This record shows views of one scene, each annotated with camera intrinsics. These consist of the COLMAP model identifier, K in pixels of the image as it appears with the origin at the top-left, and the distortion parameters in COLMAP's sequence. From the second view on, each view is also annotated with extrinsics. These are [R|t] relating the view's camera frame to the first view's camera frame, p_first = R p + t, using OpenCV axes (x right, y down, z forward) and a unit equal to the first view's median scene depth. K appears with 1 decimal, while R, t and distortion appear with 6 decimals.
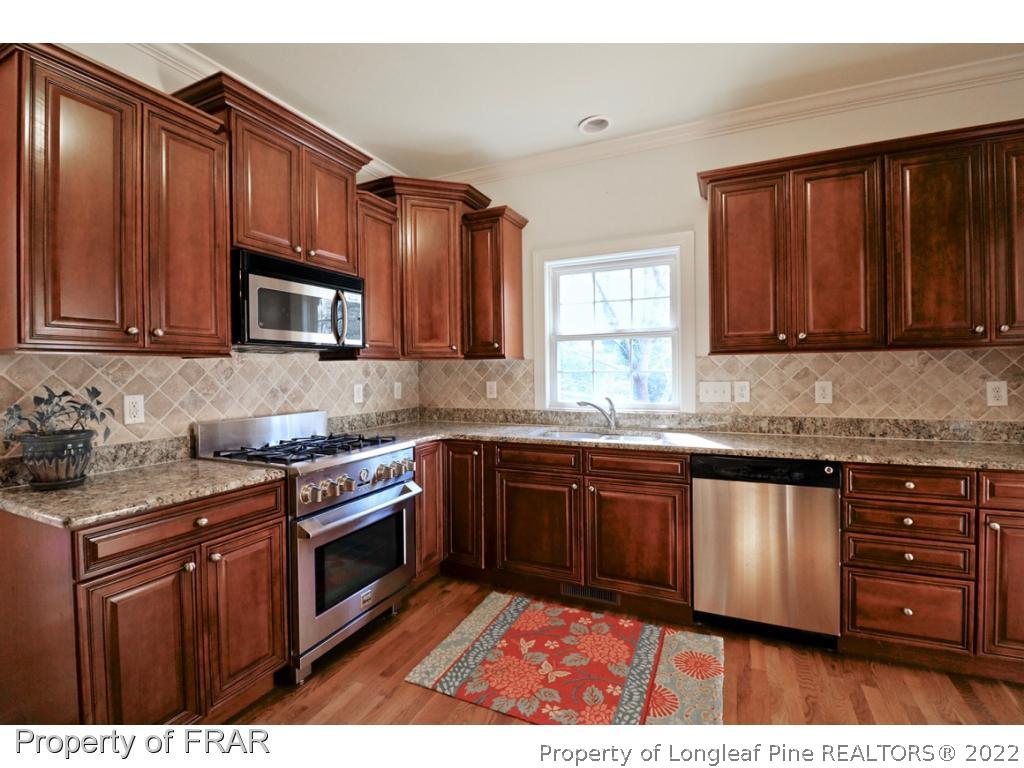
lens RADIAL K [[477.8, 0, 509.1], [0, 477.8, 374.1], [0, 0, 1]] dist [-0.005202, -0.009819]
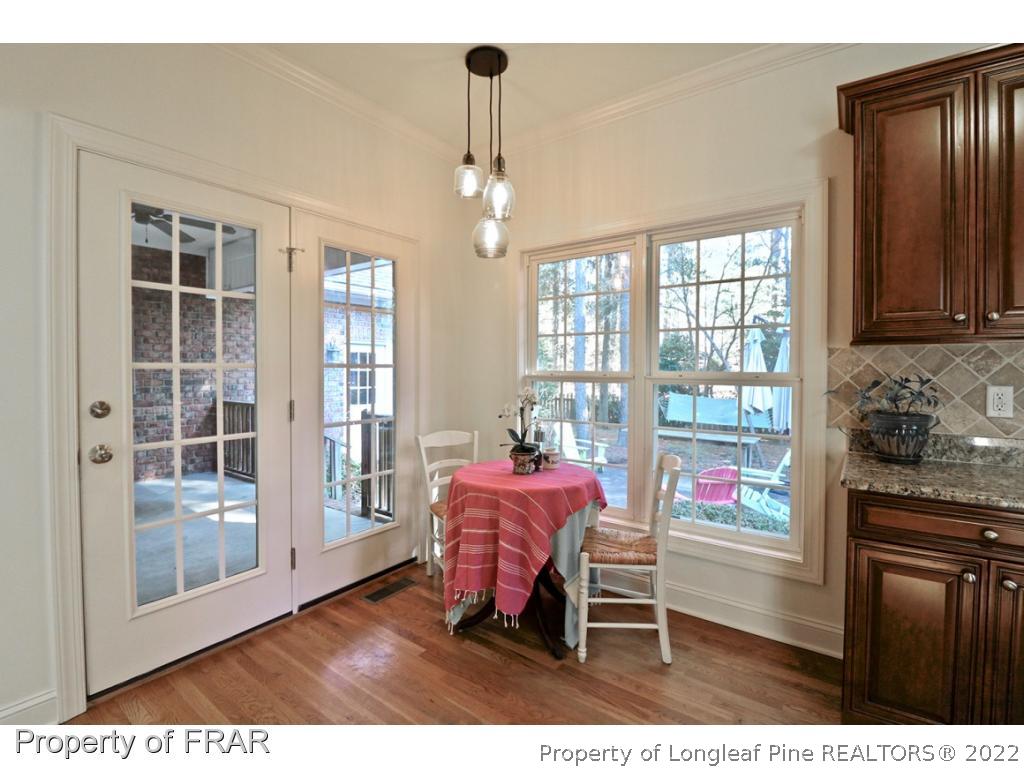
lens RADIAL K [[477.8, 0, 490.6], [0, 477.8, 374.8], [0, 0, 1]] dist [-0.005202, -0.009819]
pose [[-0.232760, 0.027552, -0.972144, 0.252960], [-0.007454, 0.999519, 0.030113, 0.002126], [0.972506, 0.014255, -0.232443, 0.206883]]
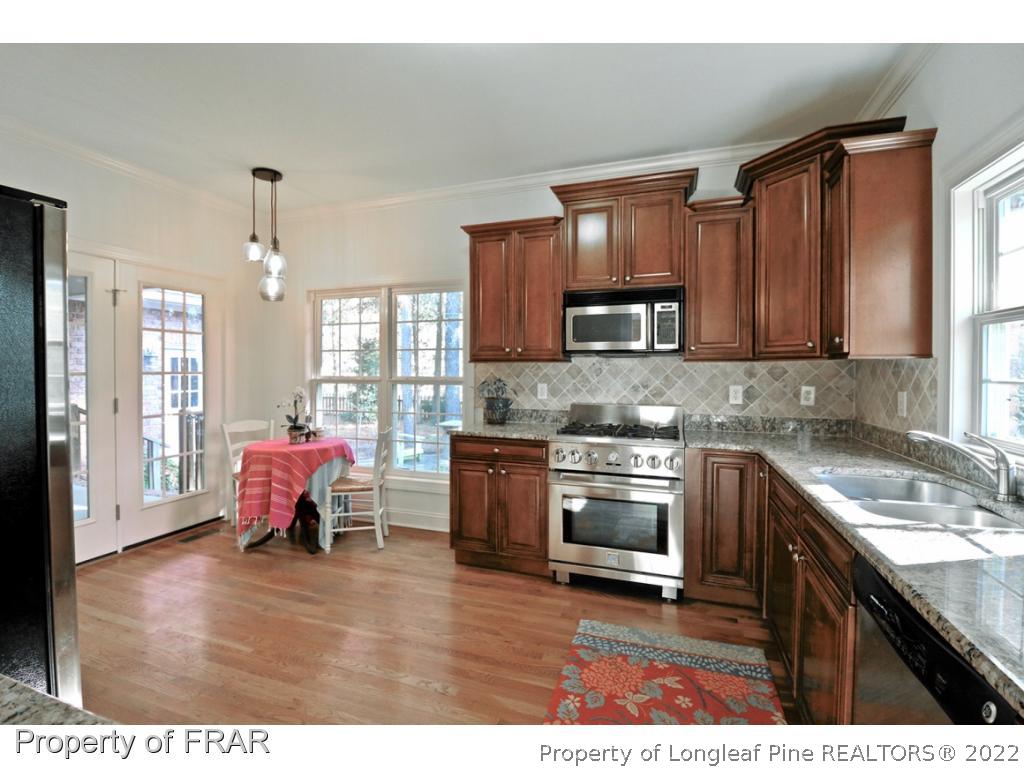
lens RADIAL K [[477.8, 0, 498.8], [0, 477.8, 374.8], [0, 0, 1]] dist [-0.005202, -0.009819]
pose [[0.078458, 0.023076, -0.996650, 0.821628], [-0.011284, 0.999689, 0.022258, -0.022540], [0.996854, 0.009500, 0.078694, 0.559535]]
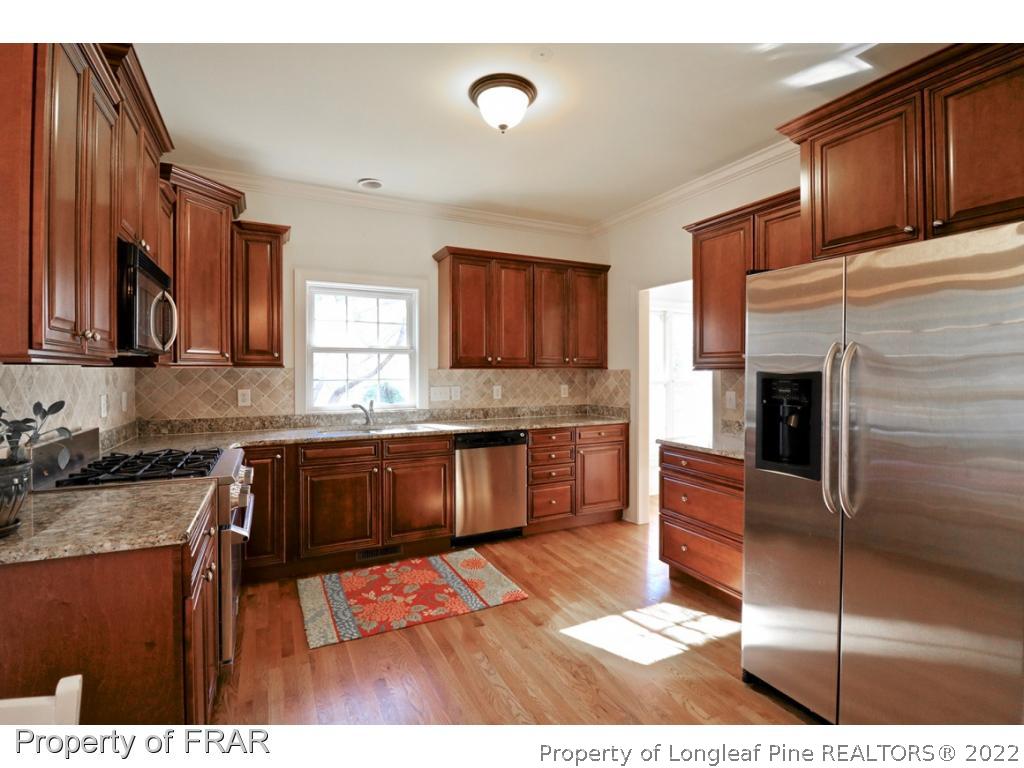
lens RADIAL K [[477.8, 0, 517.1], [0, 477.8, 373.9], [0, 0, 1]] dist [-0.005202, -0.009819]
pose [[0.610944, 0.009600, 0.791616, -0.684030], [-0.000730, 0.999933, -0.011563, -0.008164], [-0.791674, 0.006487, 0.610910, -0.086533]]
